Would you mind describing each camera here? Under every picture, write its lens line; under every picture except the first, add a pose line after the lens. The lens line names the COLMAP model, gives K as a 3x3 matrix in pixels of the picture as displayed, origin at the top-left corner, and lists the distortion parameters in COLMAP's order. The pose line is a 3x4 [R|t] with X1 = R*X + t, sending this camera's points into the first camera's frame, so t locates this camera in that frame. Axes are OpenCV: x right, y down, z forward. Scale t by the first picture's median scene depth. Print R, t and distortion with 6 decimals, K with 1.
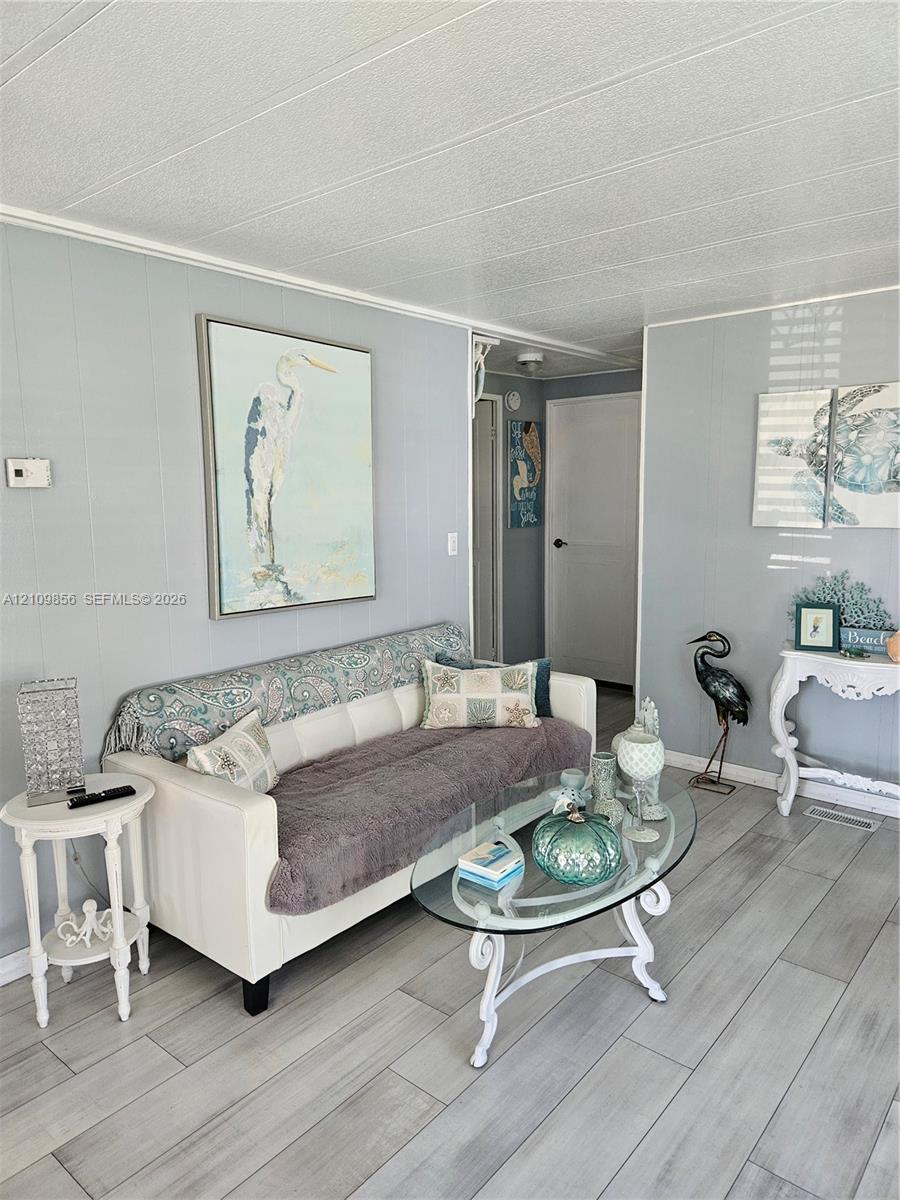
lens RADIAL K [[802.4, 0, 450.0], [0, 802.4, 613.9], [0, 0, 1]] dist [0.071816, -0.073237]
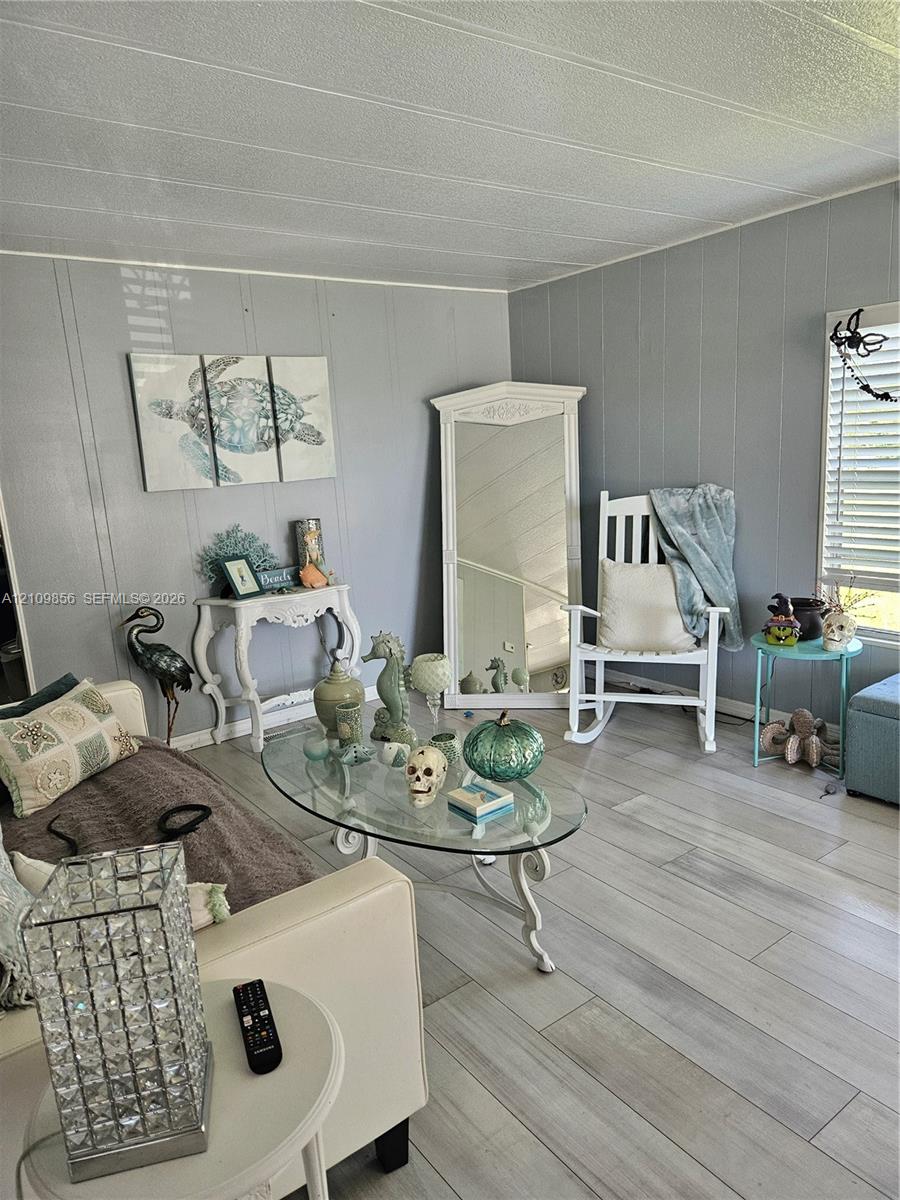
lens RADIAL K [[802.4, 0, 450.0], [0, 802.4, 613.9], [0, 0, 1]] dist [0.071816, -0.073237]
pose [[0.229575, -0.202665, 0.951957, -0.533296], [0.207139, 0.965847, 0.155668, -0.046735], [-0.950994, 0.161449, 0.263714, 0.458443]]
